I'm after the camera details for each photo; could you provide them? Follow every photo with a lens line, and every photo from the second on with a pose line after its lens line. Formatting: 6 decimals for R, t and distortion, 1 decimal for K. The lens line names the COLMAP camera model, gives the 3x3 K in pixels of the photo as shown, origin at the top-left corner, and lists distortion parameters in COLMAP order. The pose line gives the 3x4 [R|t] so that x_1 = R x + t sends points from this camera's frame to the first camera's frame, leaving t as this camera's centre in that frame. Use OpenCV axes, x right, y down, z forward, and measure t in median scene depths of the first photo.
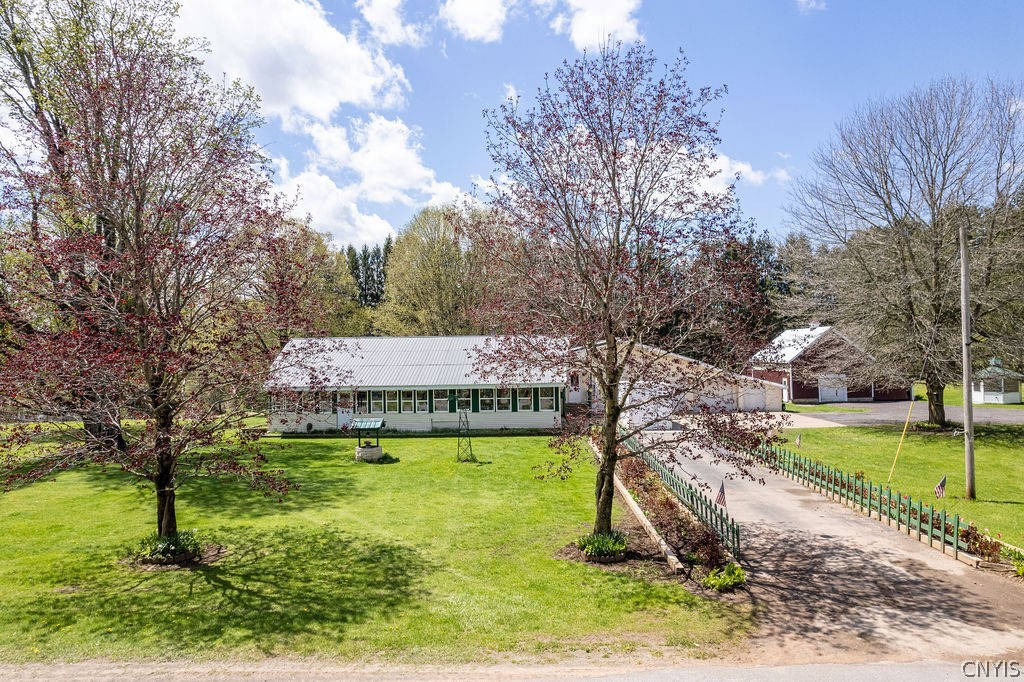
lens RADIAL K [[658.2, 0, 499.1], [0, 658.2, 345.7], [0, 0, 1]] dist [-0.008895, -0.000224]
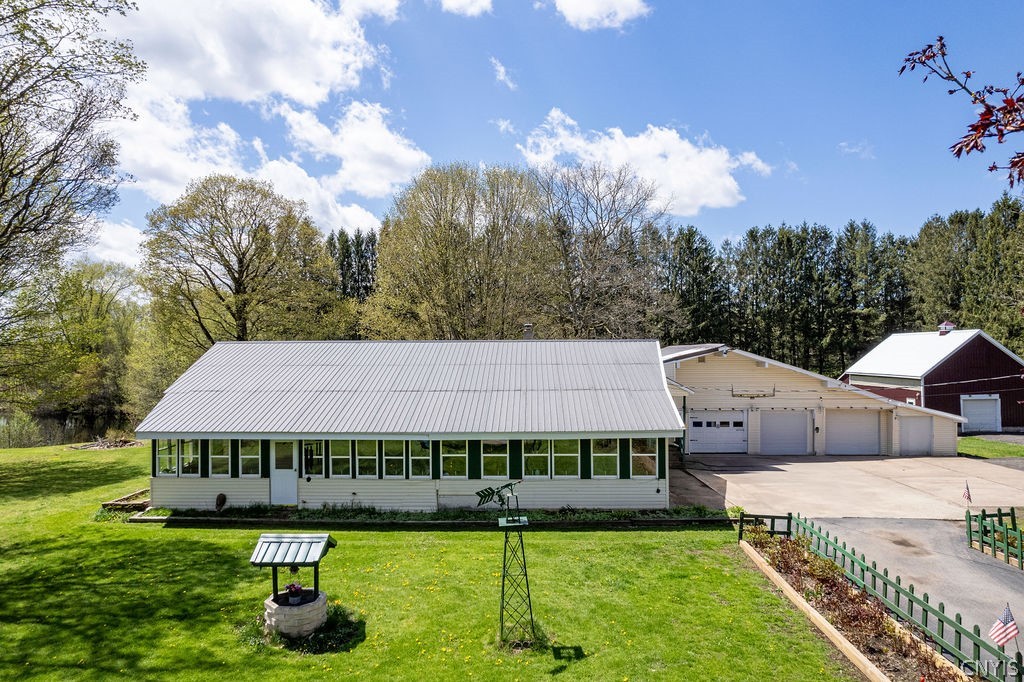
lens RADIAL K [[658.2, 0, 499.1], [0, 658.2, 345.7], [0, 0, 1]] dist [-0.008895, -0.000224]
pose [[0.999956, 0.008499, -0.003927, -0.032894], [-0.008494, 0.999963, 0.001468, -0.008870], [0.003940, -0.001435, 0.999991, 0.297117]]
